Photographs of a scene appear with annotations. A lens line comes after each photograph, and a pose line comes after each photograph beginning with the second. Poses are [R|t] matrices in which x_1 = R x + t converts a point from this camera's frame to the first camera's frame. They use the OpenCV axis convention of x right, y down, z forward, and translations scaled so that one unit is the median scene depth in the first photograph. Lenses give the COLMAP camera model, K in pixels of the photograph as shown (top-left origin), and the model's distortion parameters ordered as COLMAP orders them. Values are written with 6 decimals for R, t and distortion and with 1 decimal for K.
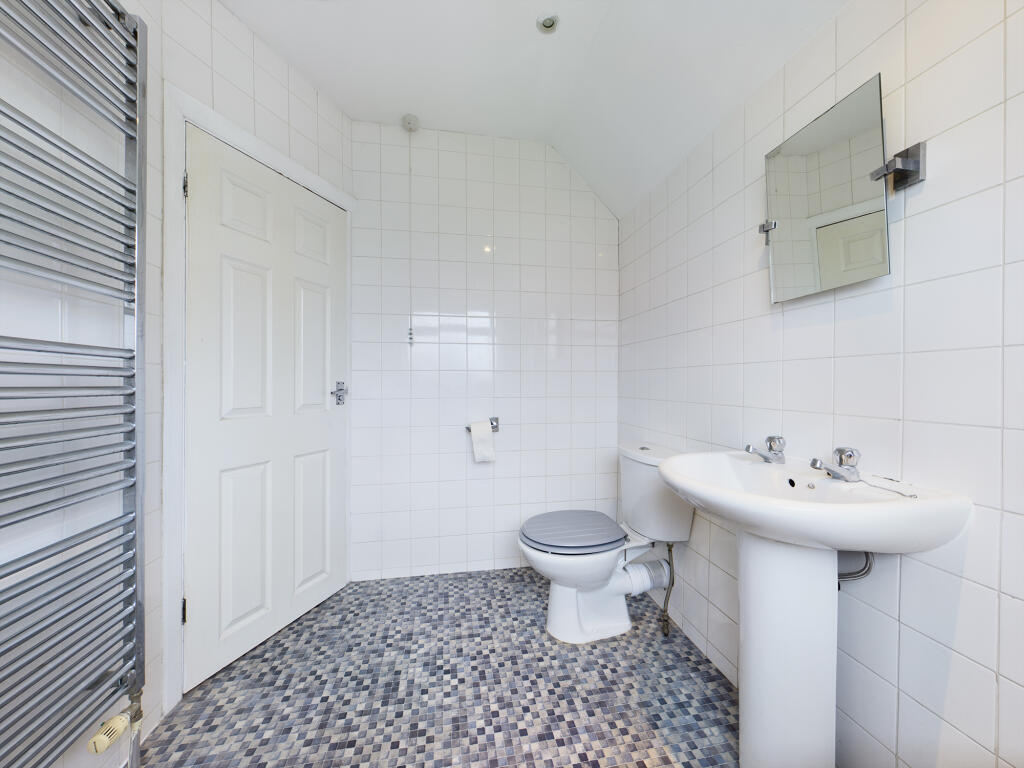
lens RADIAL K [[377.4, 0, 512.0], [0, 377.4, 383.3], [0, 0, 1]] dist [-0.001573, -0.000224]
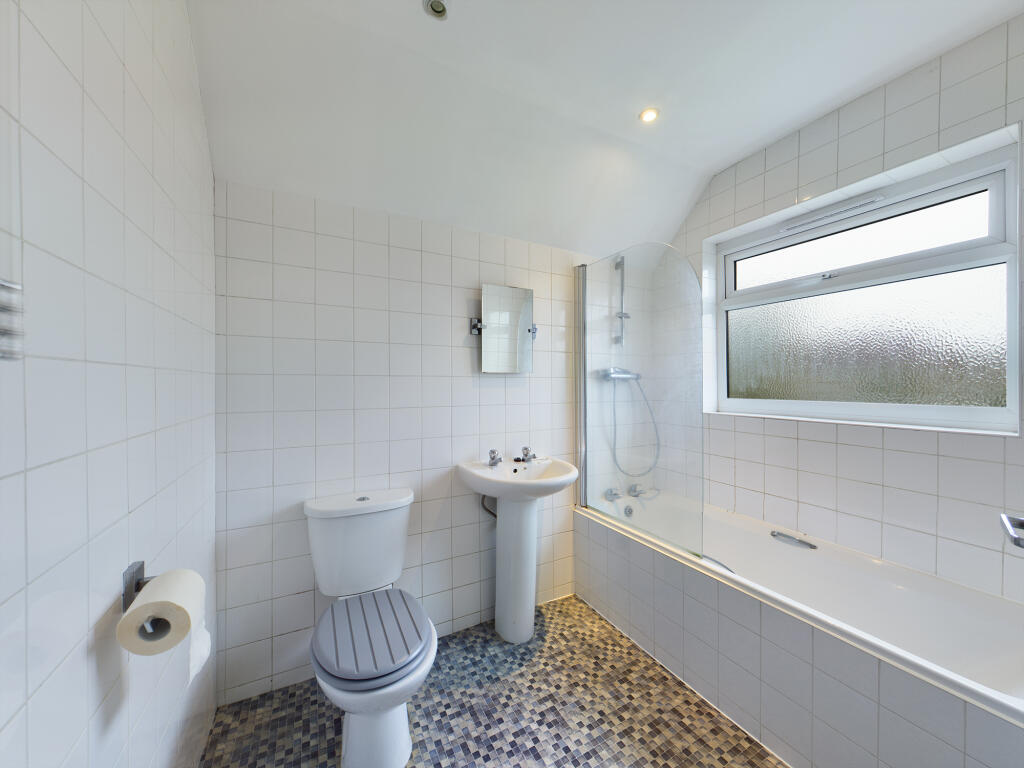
lens RADIAL K [[377.4, 0, 512.9], [0, 377.4, 384.0], [0, 0, 1]] dist [-0.001573, -0.000224]
pose [[-0.326360, -0.009146, 0.945201, -0.846119], [0.002200, 0.999943, 0.010435, -0.153131], [-0.945243, 0.005485, -0.326321, 1.286390]]
